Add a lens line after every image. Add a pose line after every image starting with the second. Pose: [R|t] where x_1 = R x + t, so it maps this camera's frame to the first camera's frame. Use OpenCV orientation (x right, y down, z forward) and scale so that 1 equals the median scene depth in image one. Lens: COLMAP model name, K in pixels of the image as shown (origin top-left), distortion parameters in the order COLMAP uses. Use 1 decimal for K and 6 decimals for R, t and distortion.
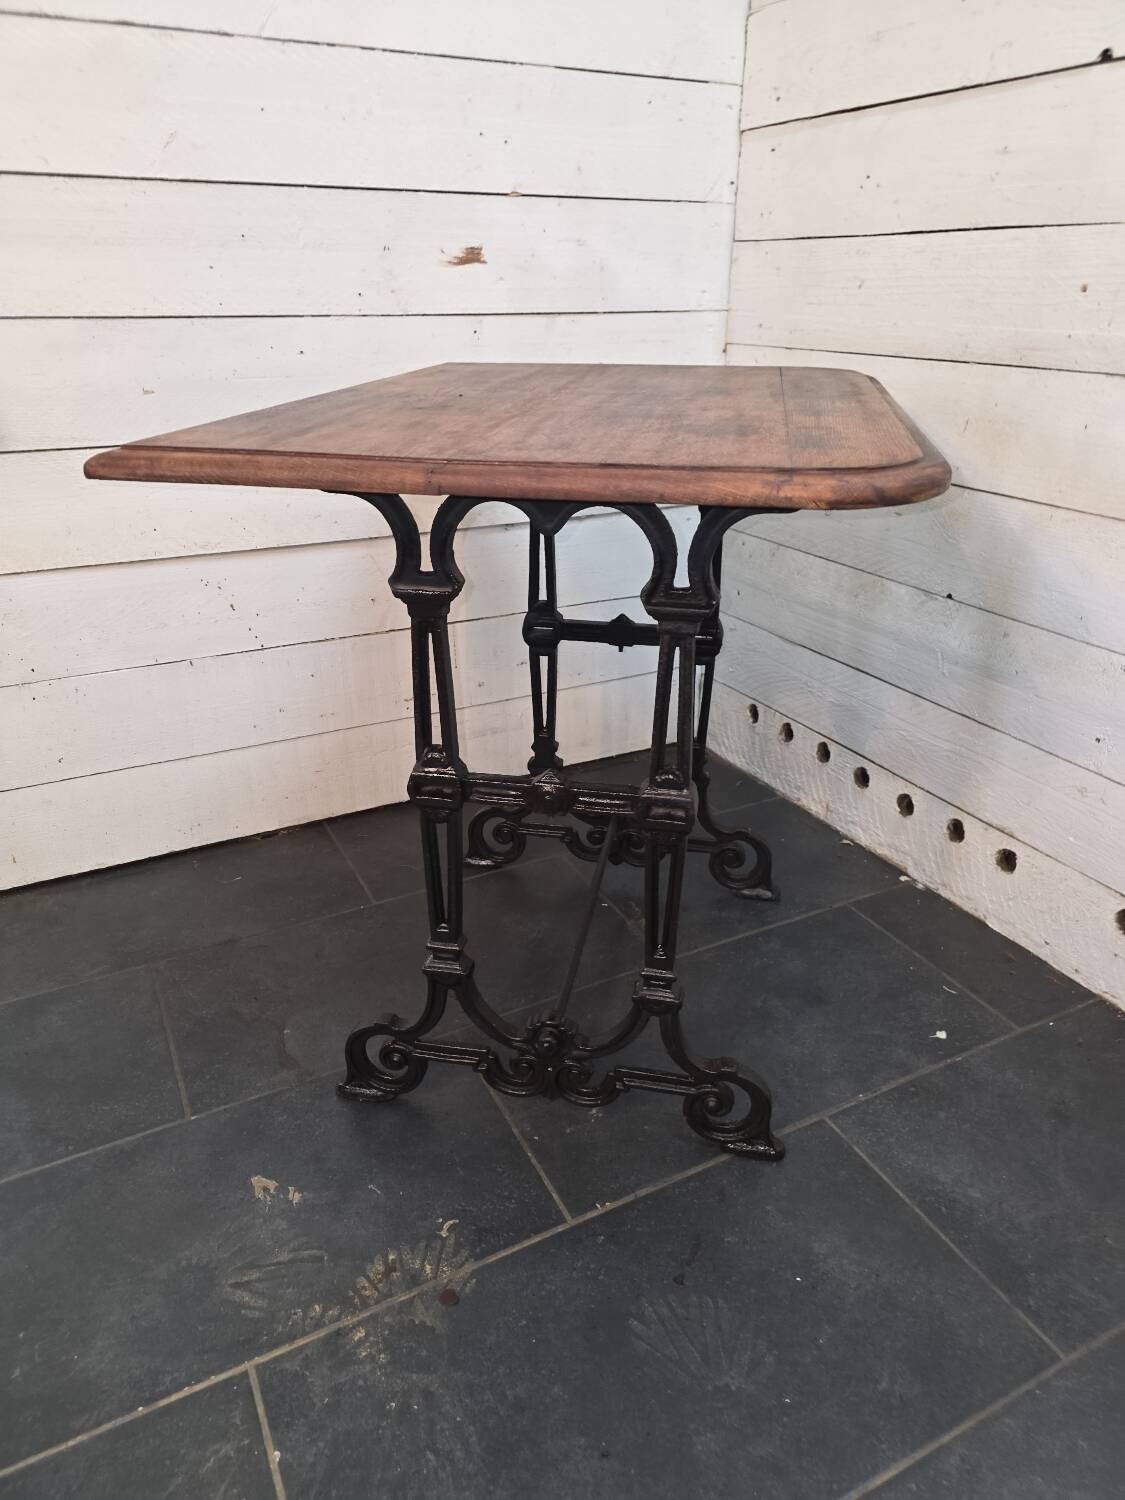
lens RADIAL K [[1014.6, 0, 553.6], [0, 1014.6, 759.5], [0, 0, 1]] dist [0.027072, -0.021504]
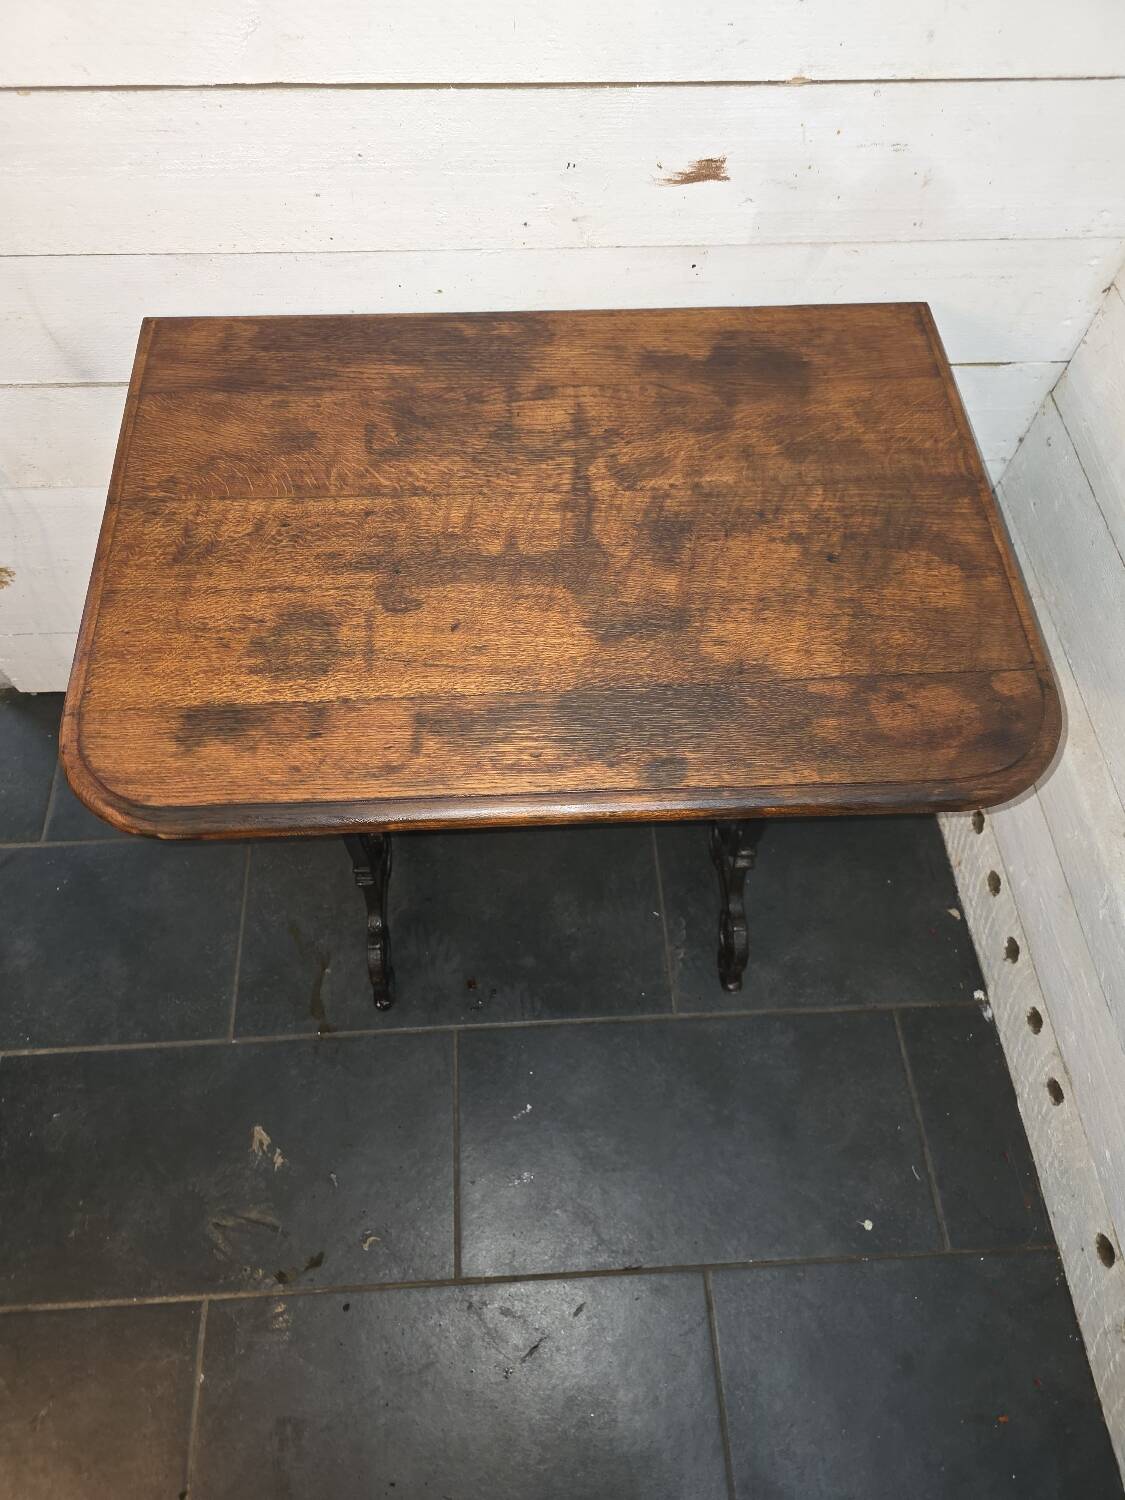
lens RADIAL K [[1014.6, 0, 552.9], [0, 1014.6, 755.8], [0, 0, 1]] dist [0.027072, -0.021504]
pose [[0.915106, 0.360561, -0.180489, 0.097118], [-0.187057, 0.776171, 0.602136, -0.681662], [0.357197, -0.517257, 0.777725, 0.310737]]
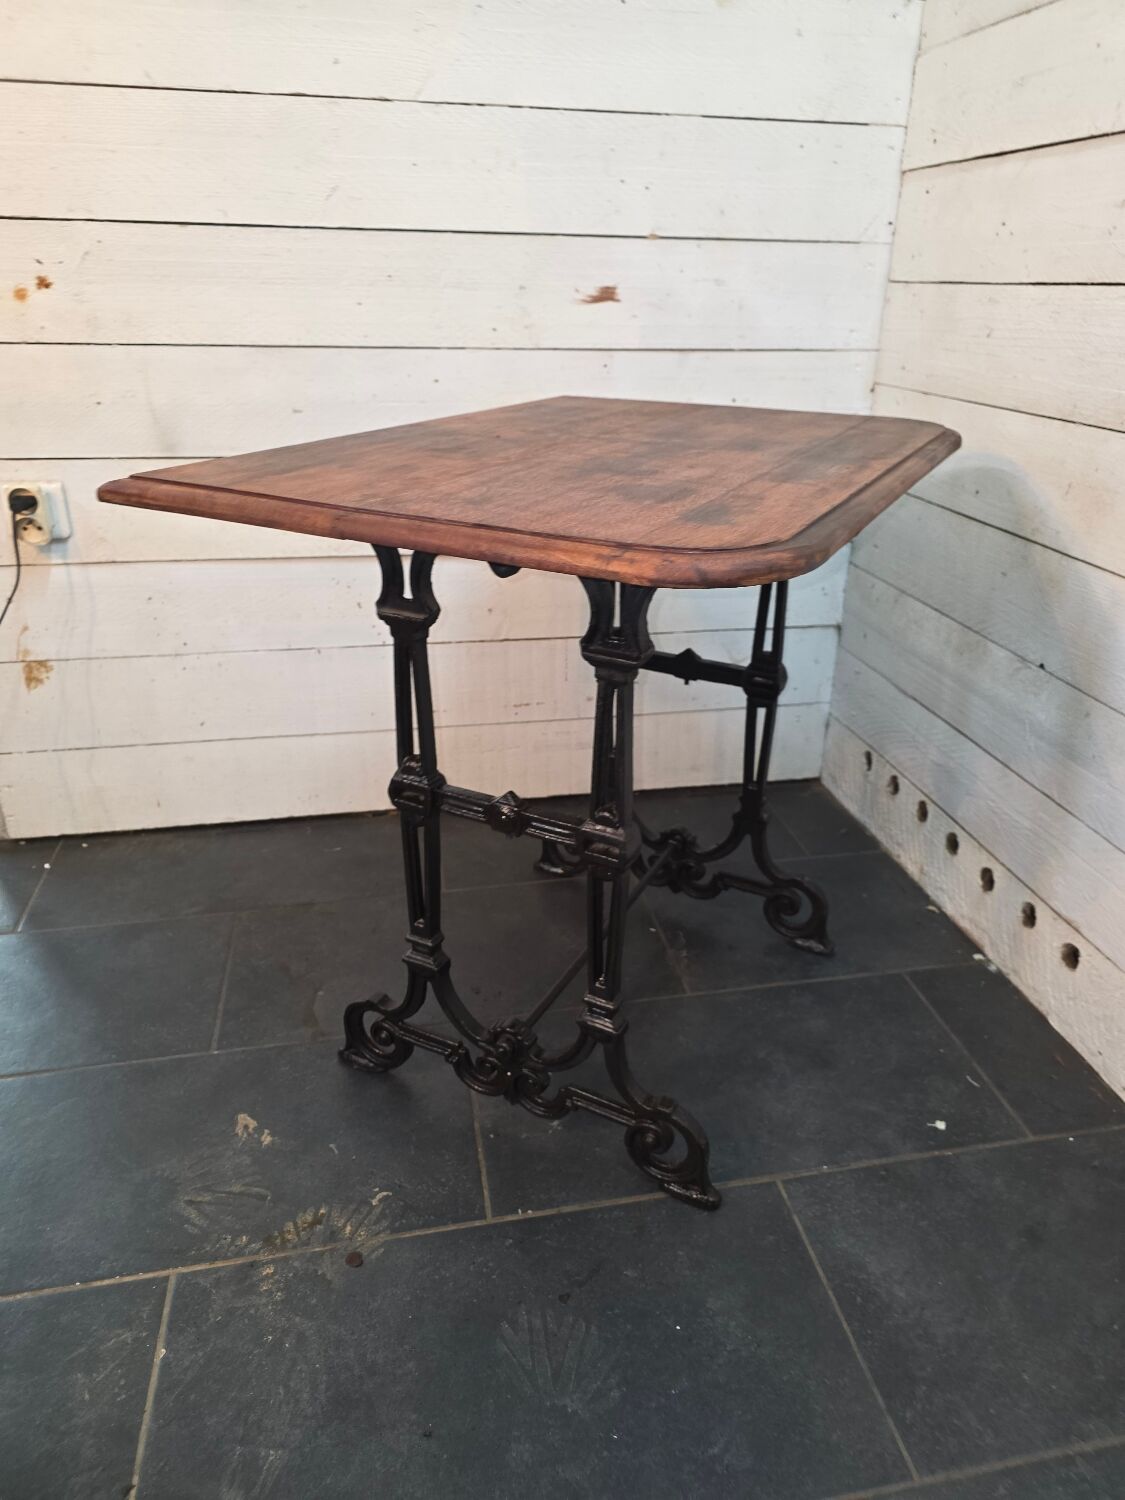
lens RADIAL K [[1014.6, 0, 575.0], [0, 1014.6, 747.4], [0, 0, 1]] dist [0.027072, -0.021504]
pose [[0.962219, 0.127281, -0.240695, 0.236156], [-0.130328, 0.991465, 0.003284, -0.037270], [0.239059, 0.028209, 0.970595, -0.014395]]
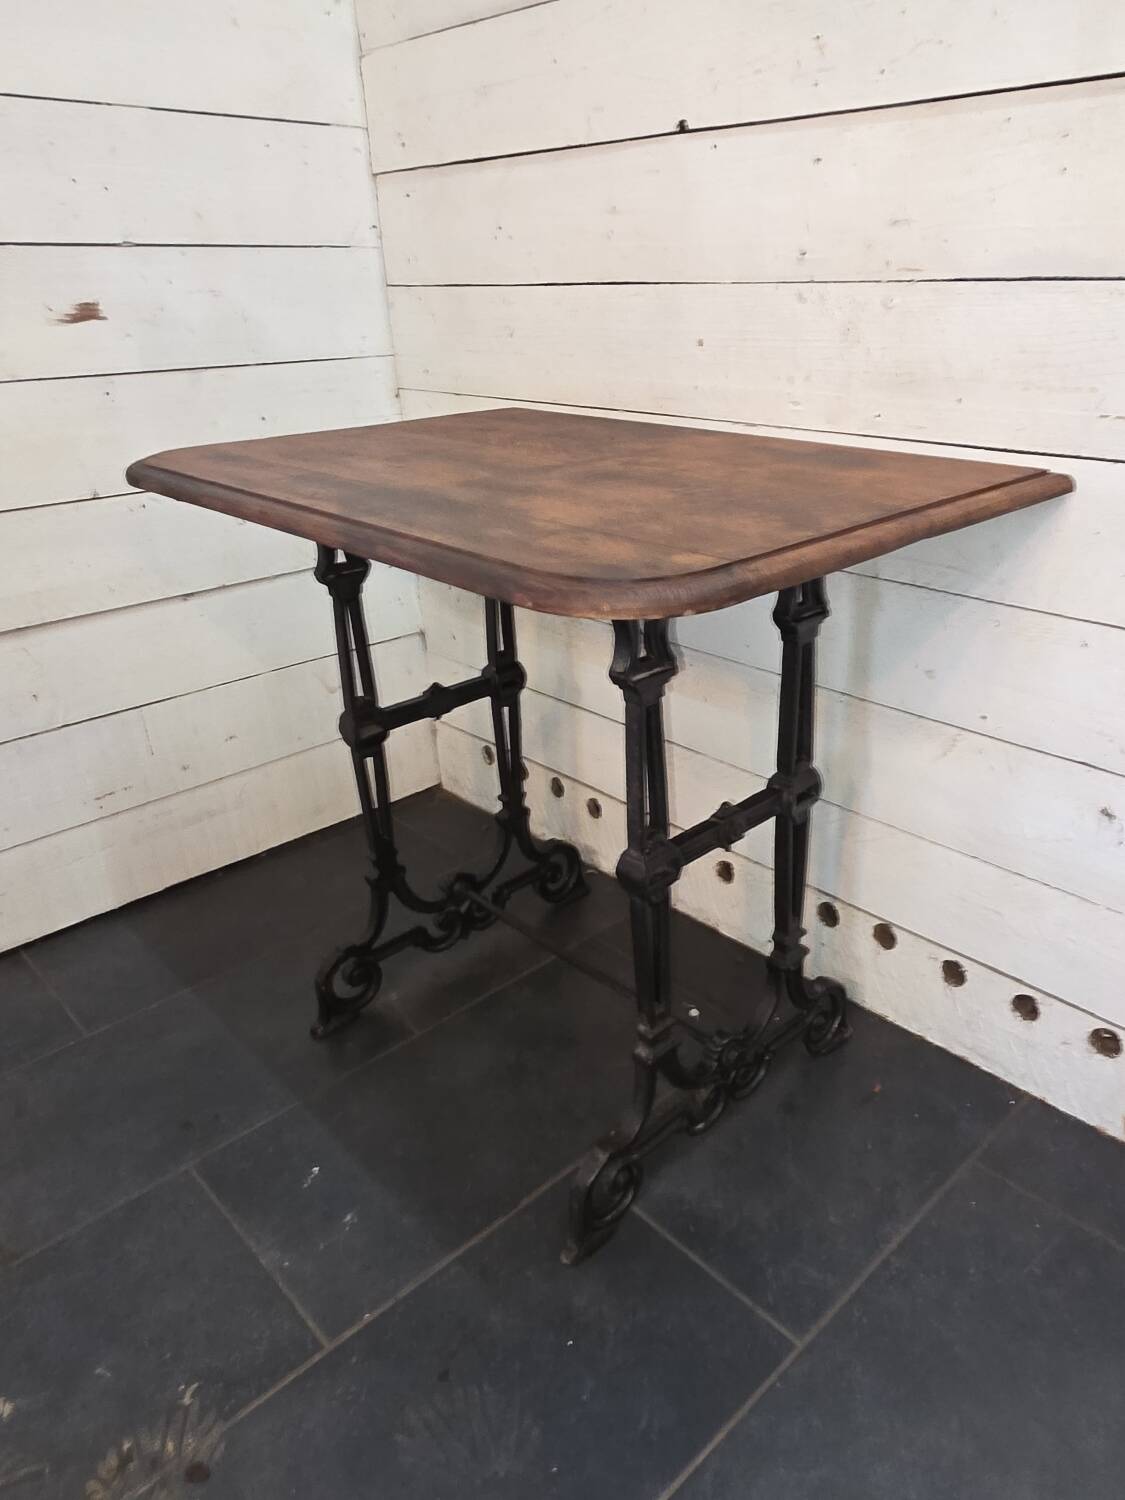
lens RADIAL K [[1014.6, 0, 629.5], [0, 1014.6, 781.7], [0, 0, 1]] dist [0.027072, -0.021504]
pose [[0.952529, -0.148813, 0.265599, 0.088957], [0.144670, 0.988853, 0.035212, -0.051570], [-0.267878, 0.004883, 0.963440, -0.003179]]
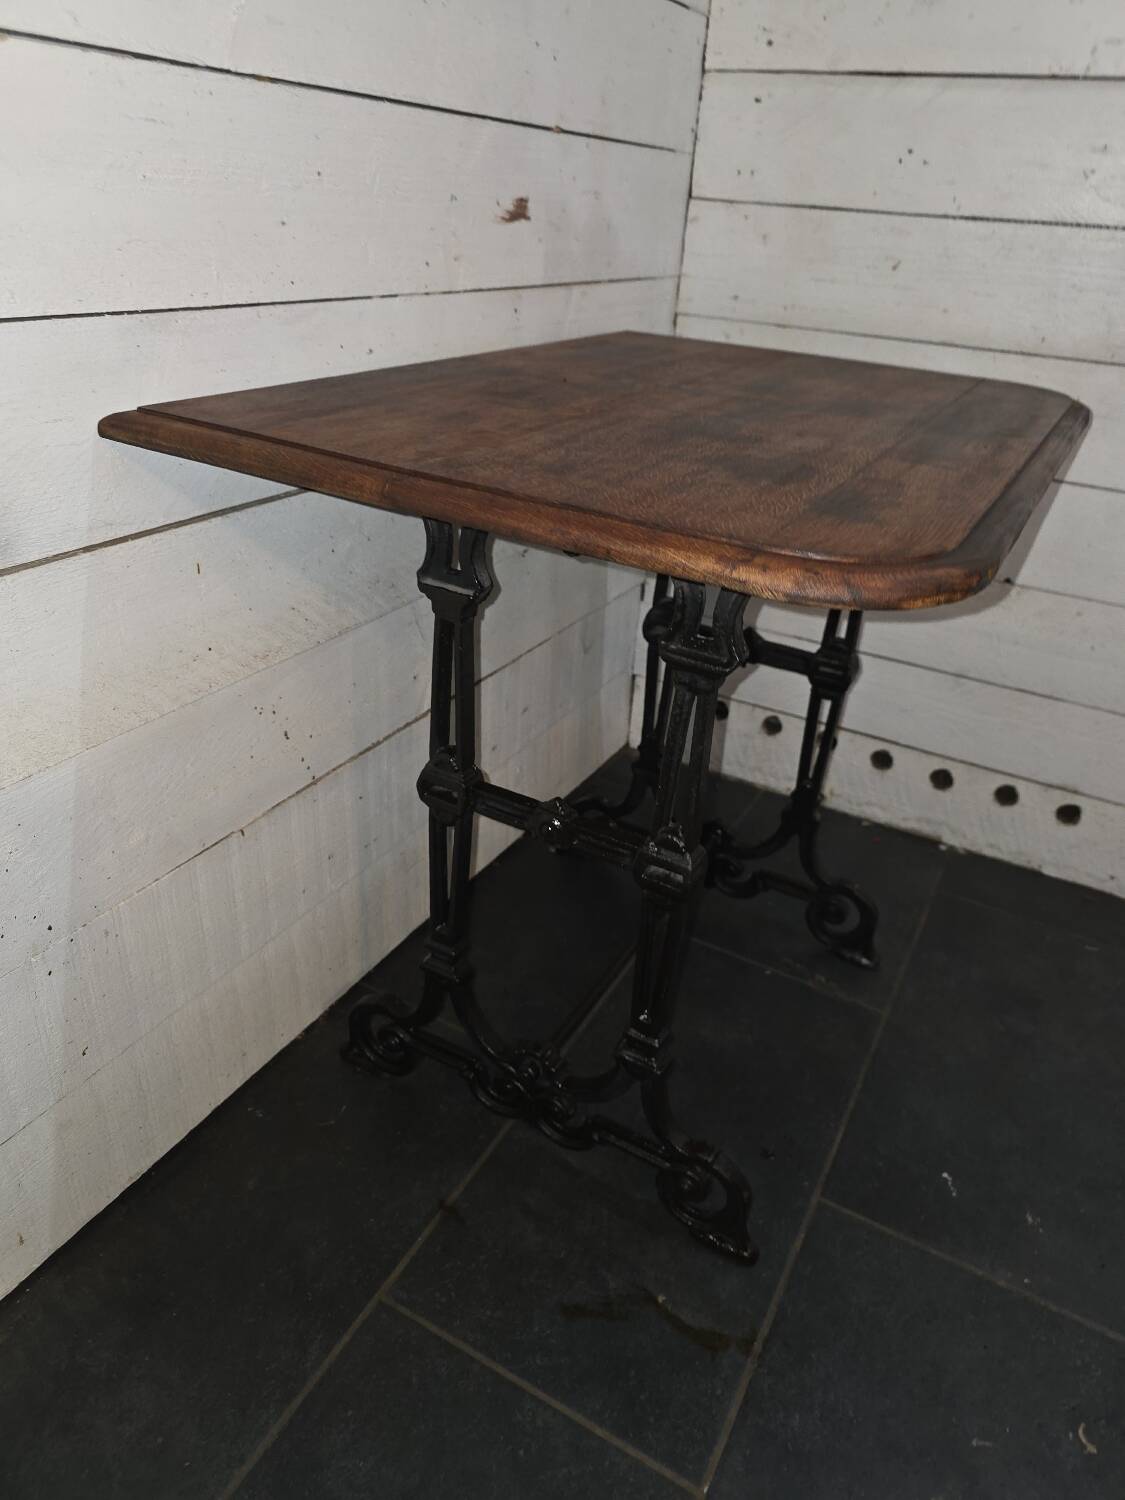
lens RADIAL K [[1014.6, 0, 570.5], [0, 1014.6, 743.4], [0, 0, 1]] dist [0.027072, -0.021504]
pose [[0.822477, -0.221085, 0.524073, -0.621590], [0.182520, 0.975229, 0.124963, -0.235433], [-0.538719, -0.007126, 0.842456, 0.410573]]
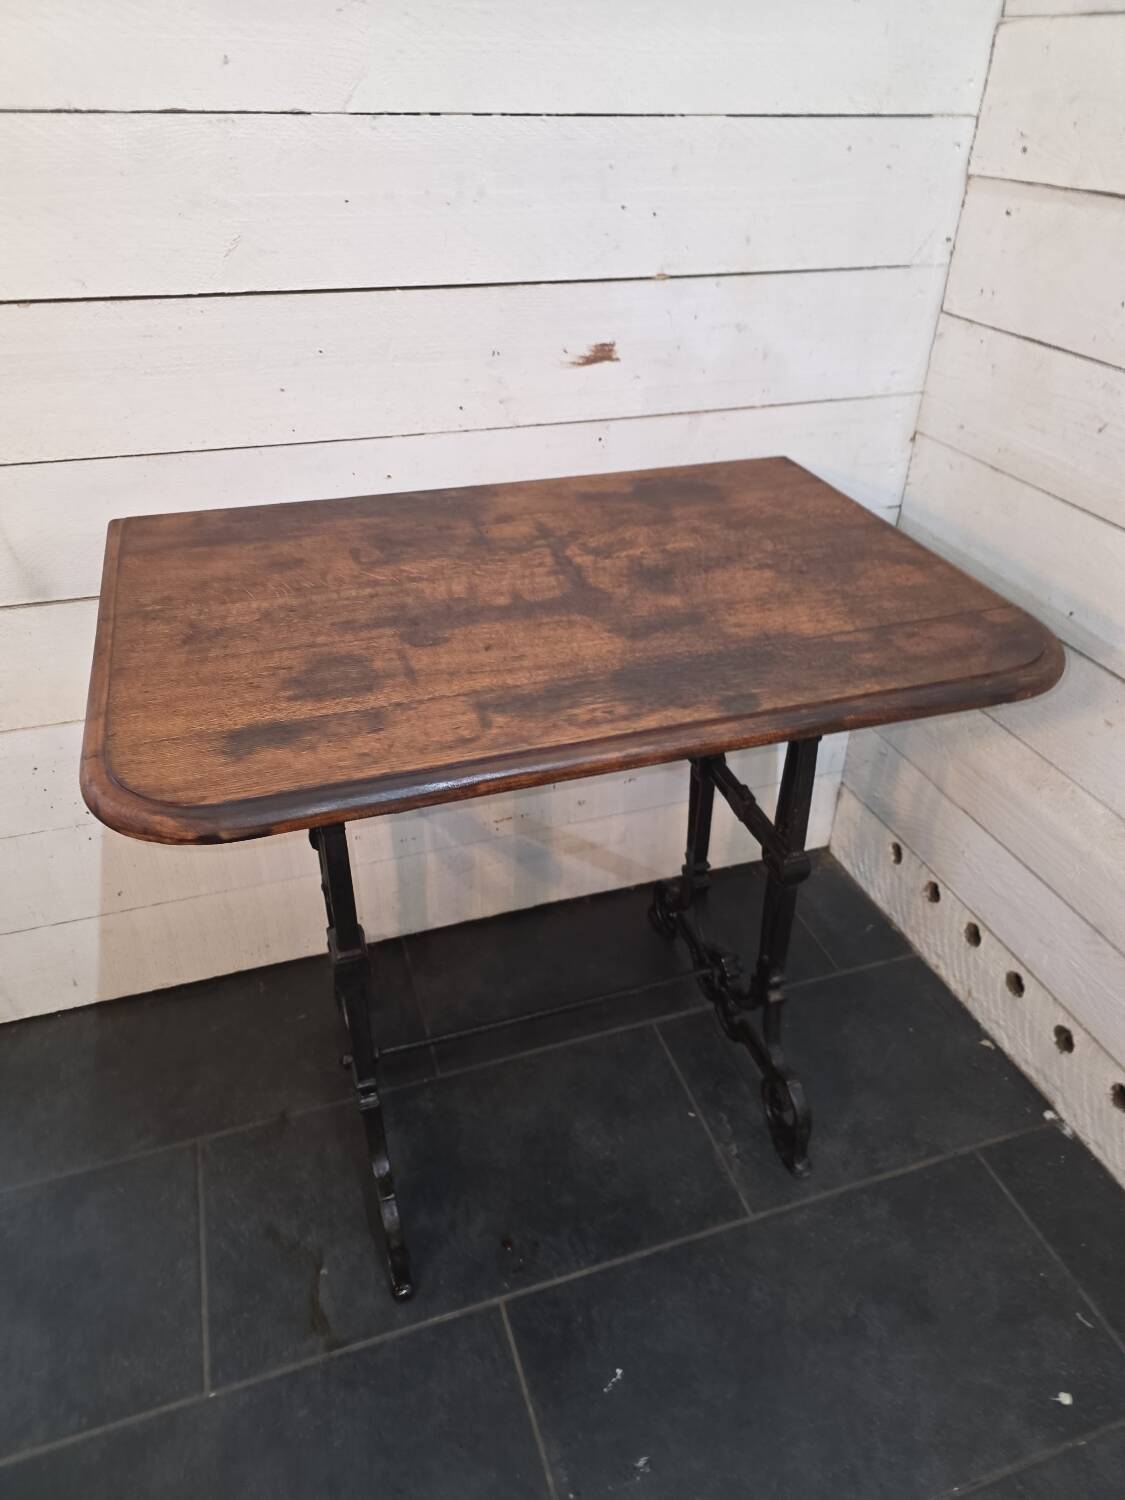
lens RADIAL K [[1014.6, 0, 567.8], [0, 1014.6, 748.7], [0, 0, 1]] dist [0.027072, -0.021504]
pose [[0.988624, 0.093986, -0.117428, 0.020591], [-0.075698, 0.985553, 0.151506, -0.359391], [0.129971, -0.140894, 0.981456, 0.186598]]
